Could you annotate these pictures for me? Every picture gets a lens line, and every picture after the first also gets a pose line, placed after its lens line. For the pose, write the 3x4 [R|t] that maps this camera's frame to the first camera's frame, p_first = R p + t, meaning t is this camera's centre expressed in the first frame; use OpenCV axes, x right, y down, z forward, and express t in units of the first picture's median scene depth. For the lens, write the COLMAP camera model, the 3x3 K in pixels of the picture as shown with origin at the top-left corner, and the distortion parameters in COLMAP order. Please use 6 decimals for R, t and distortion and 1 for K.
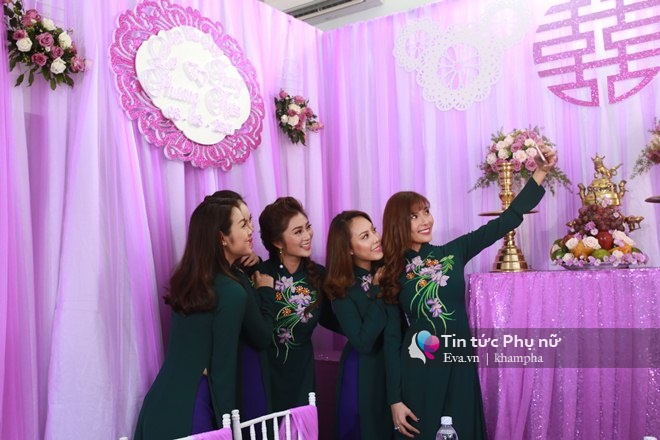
lens RADIAL K [[650.0, 0, 332.0], [0, 650.0, 235.6], [0, 0, 1]] dist [0.020479, 0.008297]
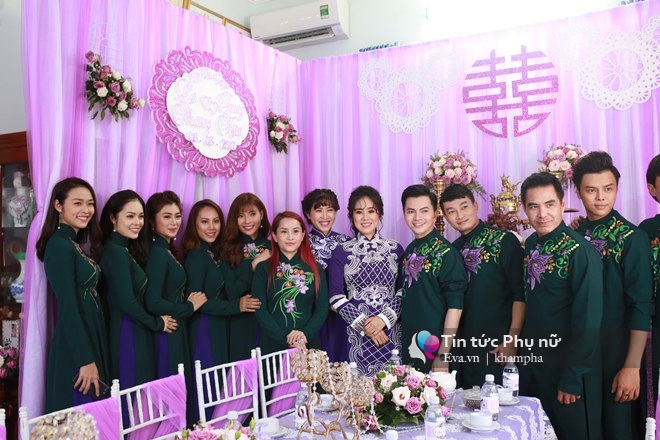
lens RADIAL K [[650.0, 0, 332.0], [0, 650.0, 235.6], [0, 0, 1]] dist [0.020479, 0.008297]
pose [[0.996226, 0.019187, 0.084645, -0.069218], [-0.022695, 0.998915, 0.040668, -0.039286], [-0.083773, -0.042436, 0.995581, -0.333767]]
